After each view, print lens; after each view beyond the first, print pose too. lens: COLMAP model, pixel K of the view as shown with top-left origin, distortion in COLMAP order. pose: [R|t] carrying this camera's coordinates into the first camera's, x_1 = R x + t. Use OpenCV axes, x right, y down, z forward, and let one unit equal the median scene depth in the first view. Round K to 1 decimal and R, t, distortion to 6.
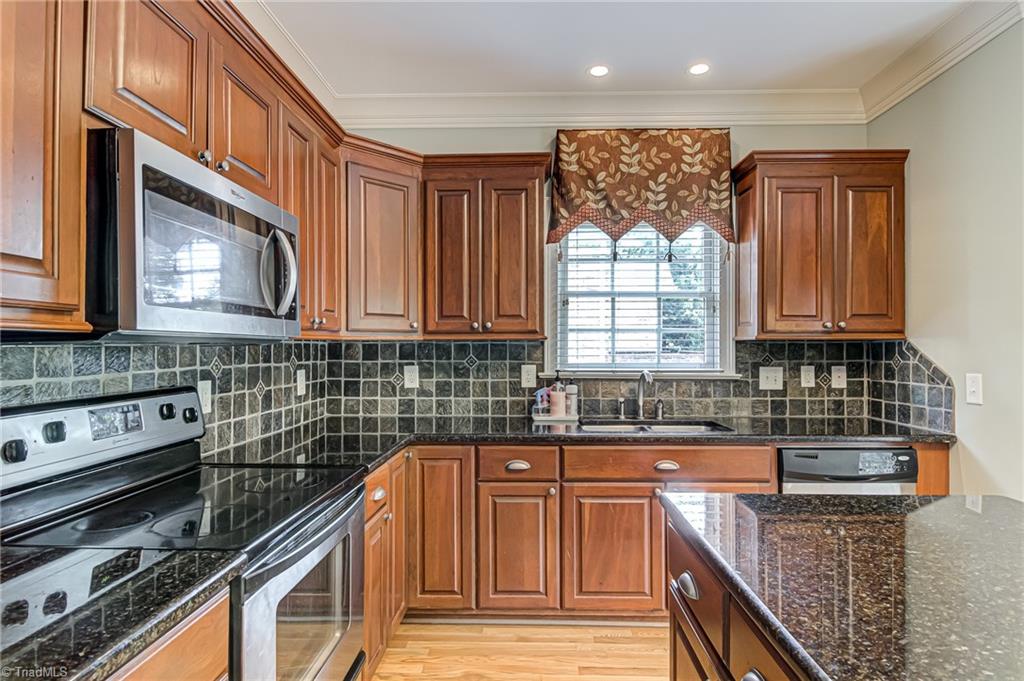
lens RADIAL K [[539.0, 0, 519.9], [0, 539.0, 344.3], [0, 0, 1]] dist [0.019834, -0.017067]
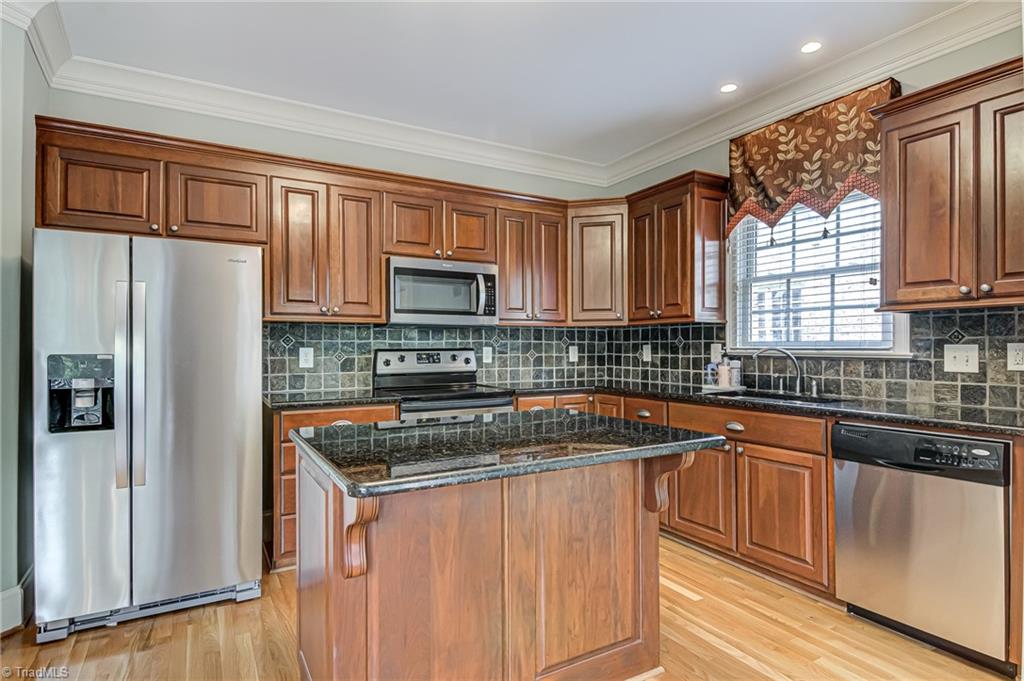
lens RADIAL K [[539.0, 0, 520.9], [0, 539.0, 346.6], [0, 0, 1]] dist [0.019834, -0.017067]
pose [[0.530684, -0.000407, -0.847570, 0.824137], [0.006390, 0.999973, 0.003520, 0.038728], [0.847546, -0.007284, 0.530673, 0.002002]]
